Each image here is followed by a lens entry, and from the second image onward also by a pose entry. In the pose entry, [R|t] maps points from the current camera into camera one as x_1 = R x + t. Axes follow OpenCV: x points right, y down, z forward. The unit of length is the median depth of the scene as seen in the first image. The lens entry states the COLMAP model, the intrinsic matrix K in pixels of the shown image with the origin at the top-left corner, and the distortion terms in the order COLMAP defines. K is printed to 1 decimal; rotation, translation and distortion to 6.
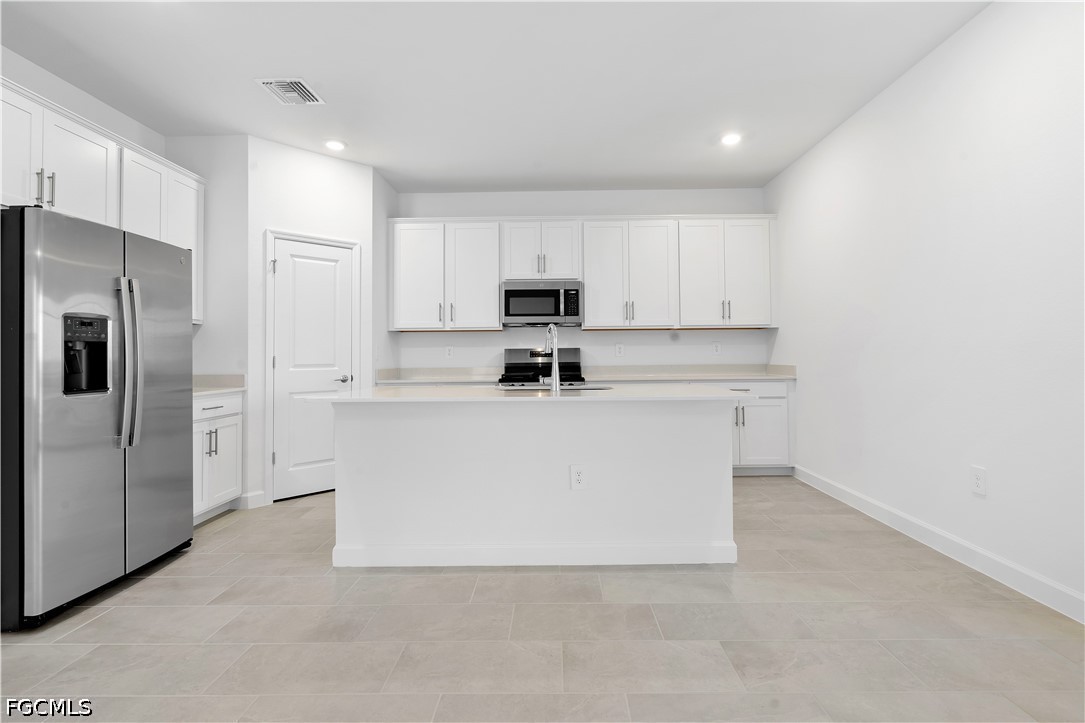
lens RADIAL K [[506.7, 0, 546.4], [0, 506.7, 344.2], [0, 0, 1]] dist [0.002582, 0.000751]
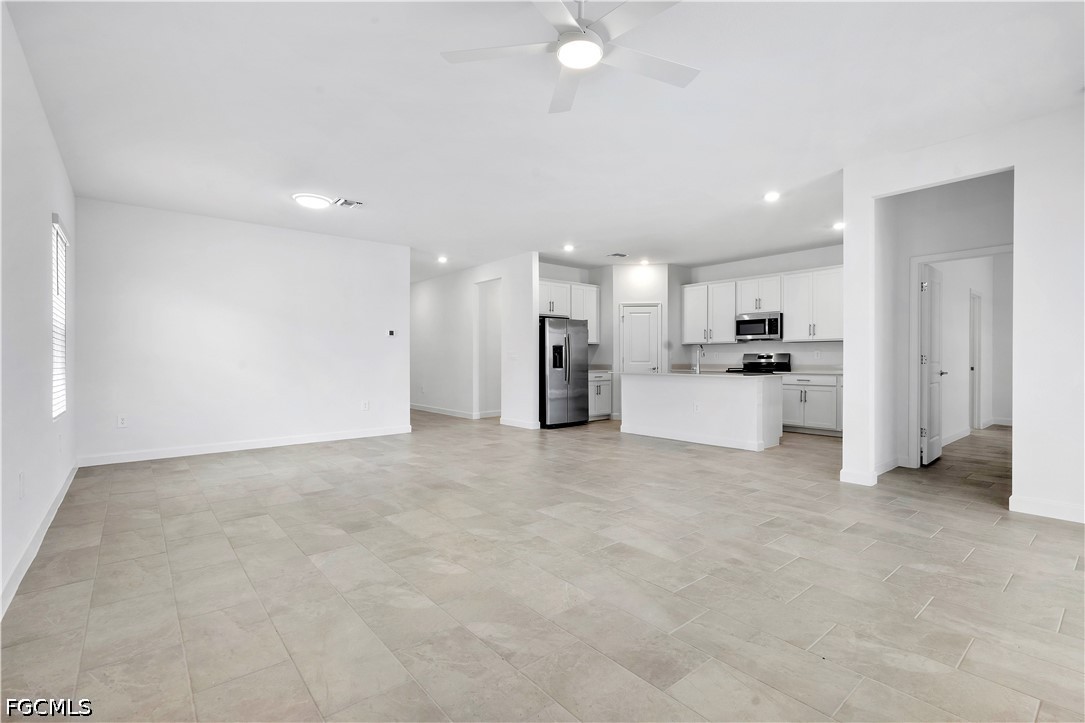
lens RADIAL K [[495.8, 0, 542.5], [0, 495.8, 361.5], [0, 0, 1]] dist [0.000242, 0.000111]
pose [[0.646882, 0.013845, -0.762464, 0.946705], [0.013182, 0.999483, 0.029333, -0.028505], [0.762476, -0.029026, 0.646365, -0.749135]]
